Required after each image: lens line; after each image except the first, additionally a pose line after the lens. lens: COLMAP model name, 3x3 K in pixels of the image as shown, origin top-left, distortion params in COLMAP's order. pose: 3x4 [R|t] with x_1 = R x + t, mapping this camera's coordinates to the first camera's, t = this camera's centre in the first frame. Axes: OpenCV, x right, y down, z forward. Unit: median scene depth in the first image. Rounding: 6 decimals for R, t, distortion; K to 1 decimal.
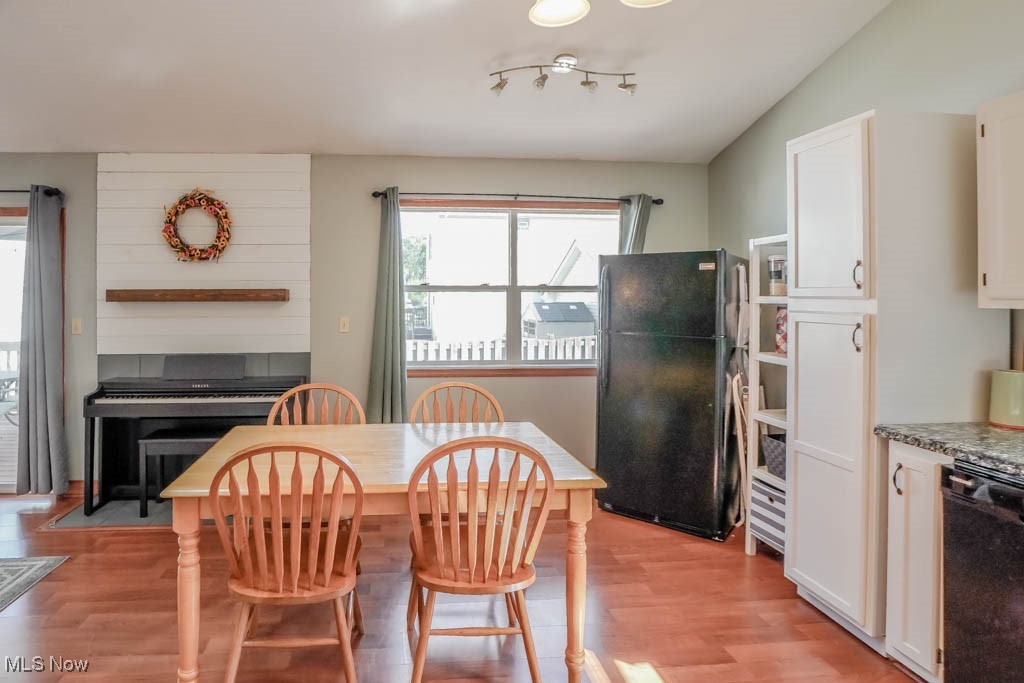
lens RADIAL K [[543.4, 0, 427.5], [0, 543.4, 286.9], [0, 0, 1]] dist [-0.018832, -0.000355]
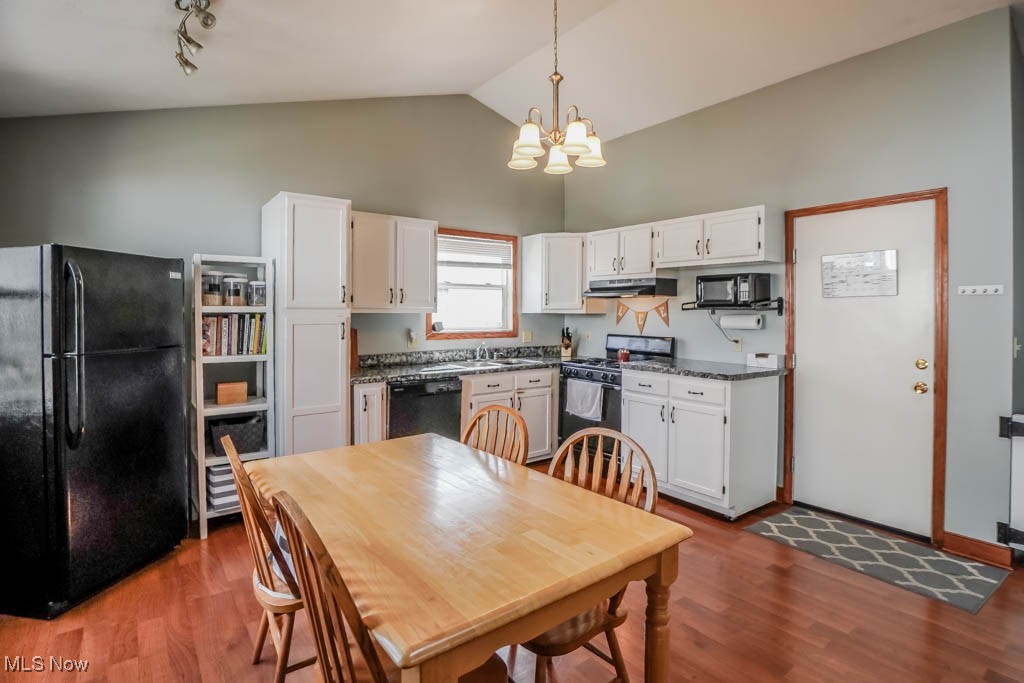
lens RADIAL K [[514.3, 0, 515.7], [0, 514.3, 313.5], [0, 0, 1]] dist [-0.033413, 0.001643]
pose [[-0.545210, -0.005329, 0.838282, -0.492395], [-0.014716, 0.999887, -0.003214, 0.020667], [-0.838170, -0.014088, -0.545227, 0.820416]]
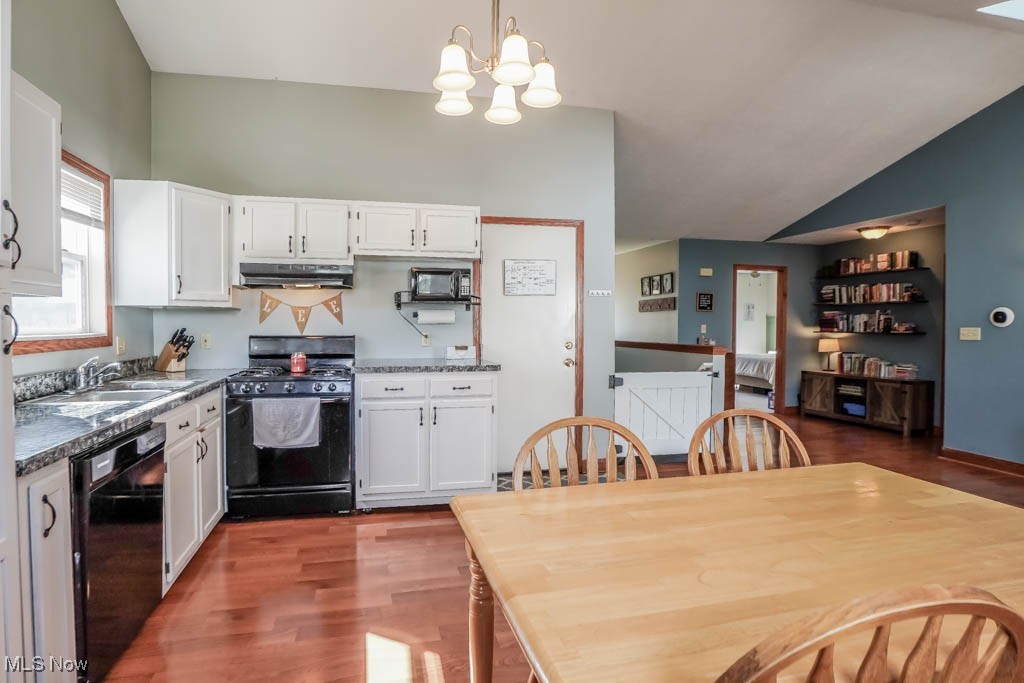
lens RADIAL K [[503.8, 0, 486.7], [0, 503.8, 330.6], [0, 0, 1]] dist [-0.037199, -0.000028]
pose [[-0.991391, 0.001669, -0.130921, 0.196338], [0.001077, 0.999989, 0.004588, 0.053385], [0.130928, 0.004408, -0.991382, 0.922342]]
